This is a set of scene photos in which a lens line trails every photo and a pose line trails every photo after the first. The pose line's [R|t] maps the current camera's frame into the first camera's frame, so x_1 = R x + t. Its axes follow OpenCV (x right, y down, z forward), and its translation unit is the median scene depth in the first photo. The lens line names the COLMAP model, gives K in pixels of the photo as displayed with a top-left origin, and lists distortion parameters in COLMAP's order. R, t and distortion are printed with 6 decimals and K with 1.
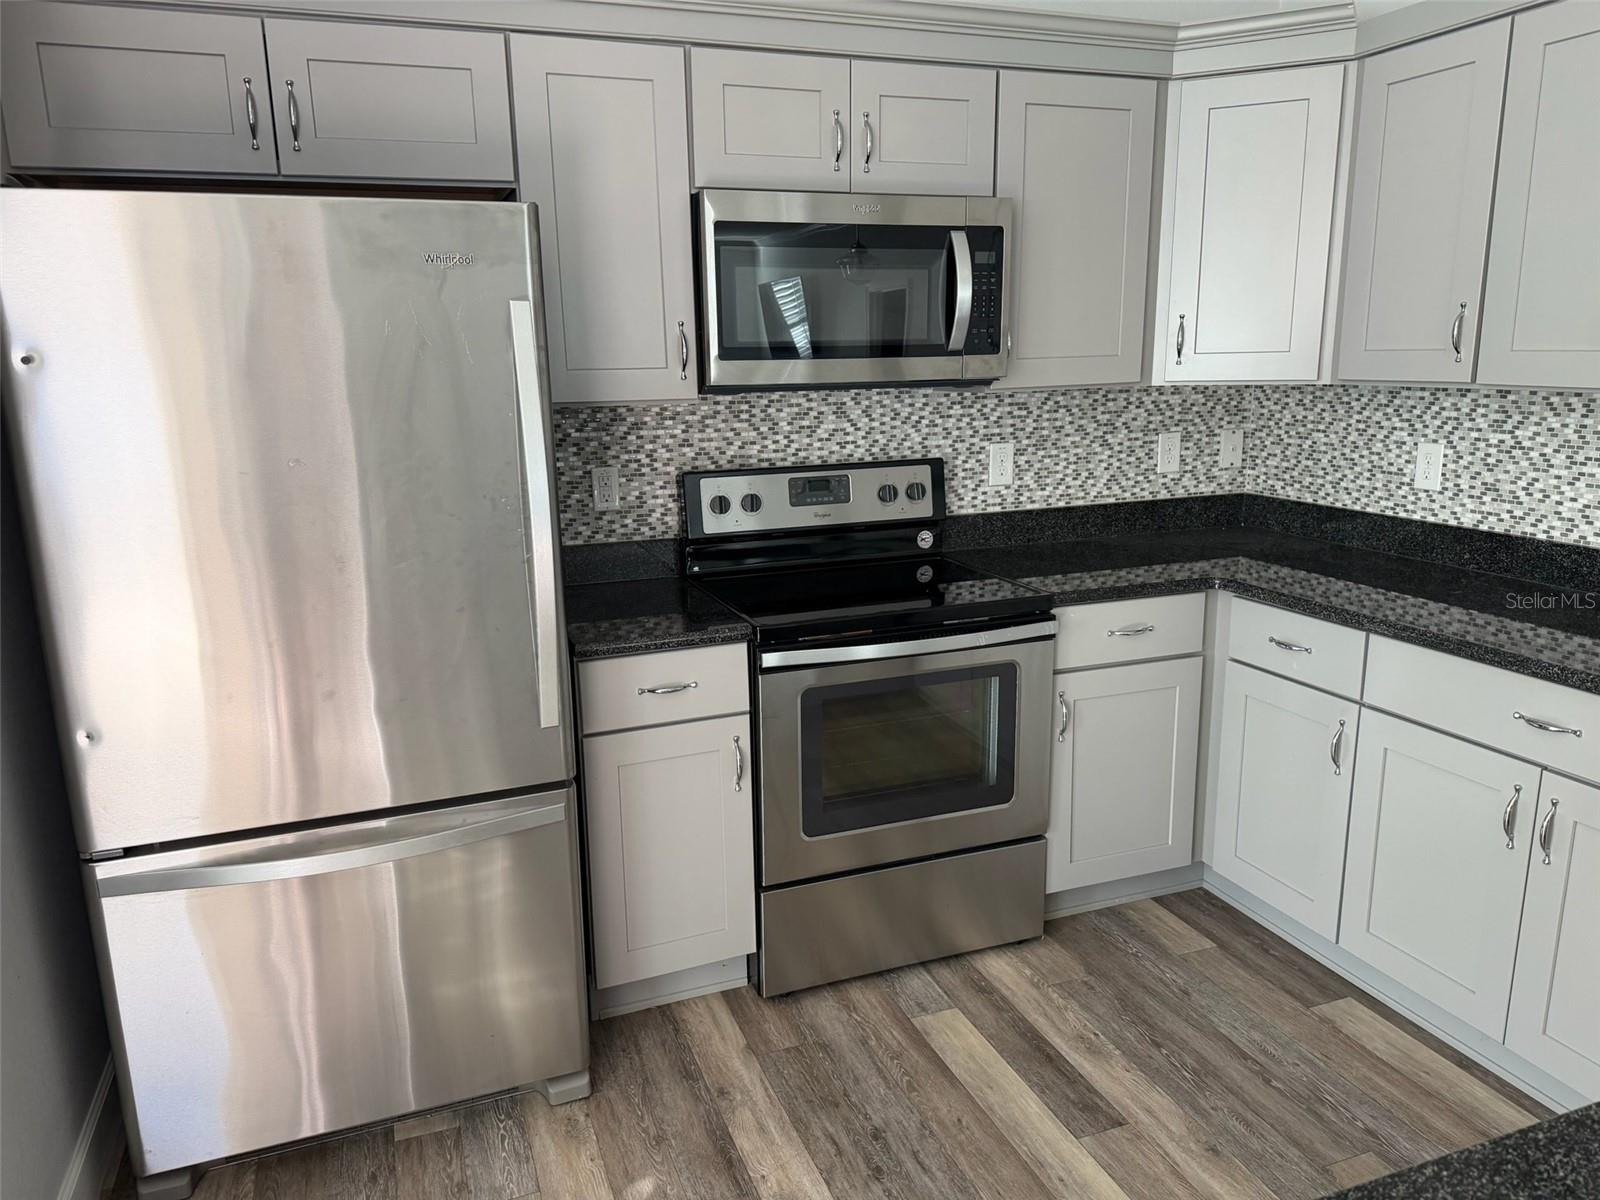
lens RADIAL K [[1128.6, 0, 797.3], [0, 1128.6, 606.4], [0, 0, 1]] dist [0.076471, -0.092541]
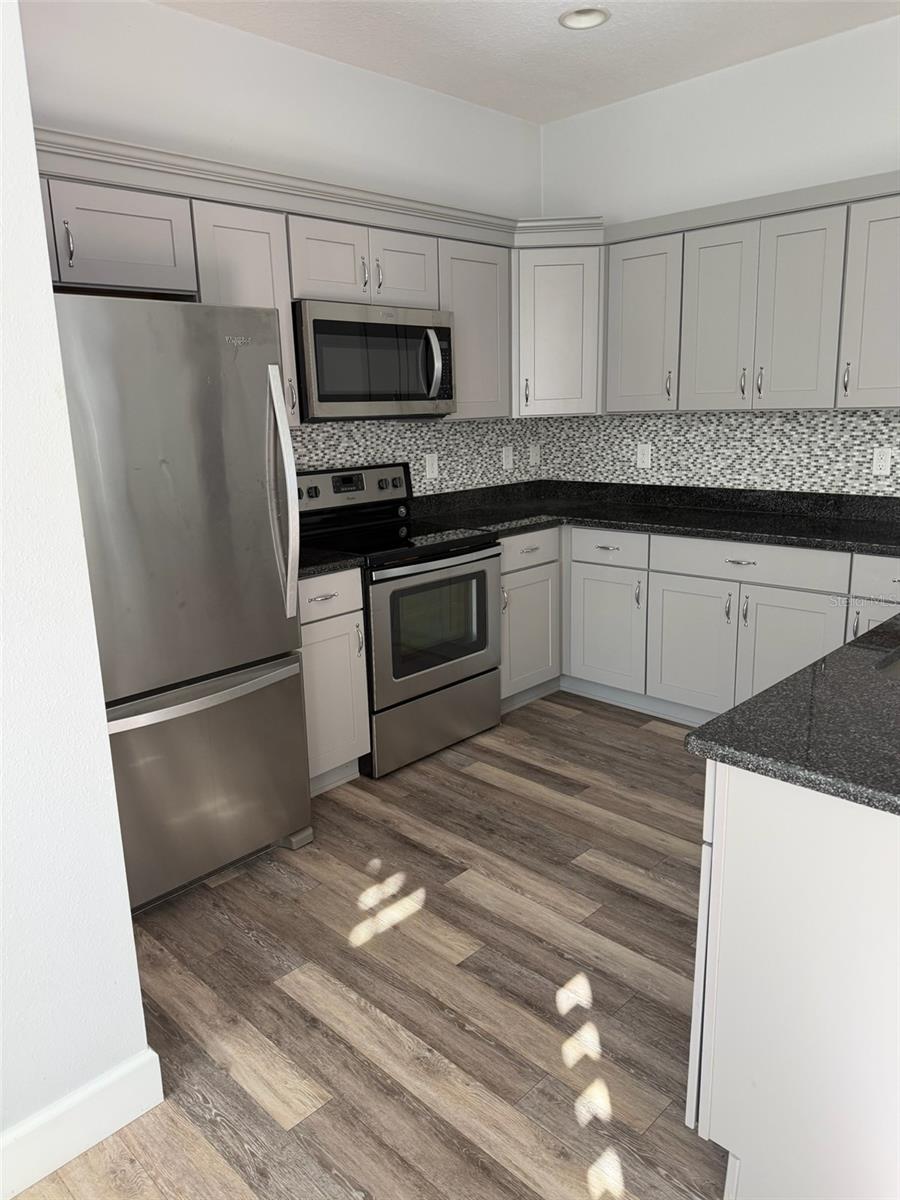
lens RADIAL K [[807.6, 0, 452.3], [0, 807.6, 603.1], [0, 0, 1]] dist [0.051568, -0.006831]
pose [[0.909709, -0.109548, 0.400535, -0.355436], [0.107204, 0.993833, 0.028330, 0.057404], [-0.401168, 0.017167, 0.915844, -0.149397]]
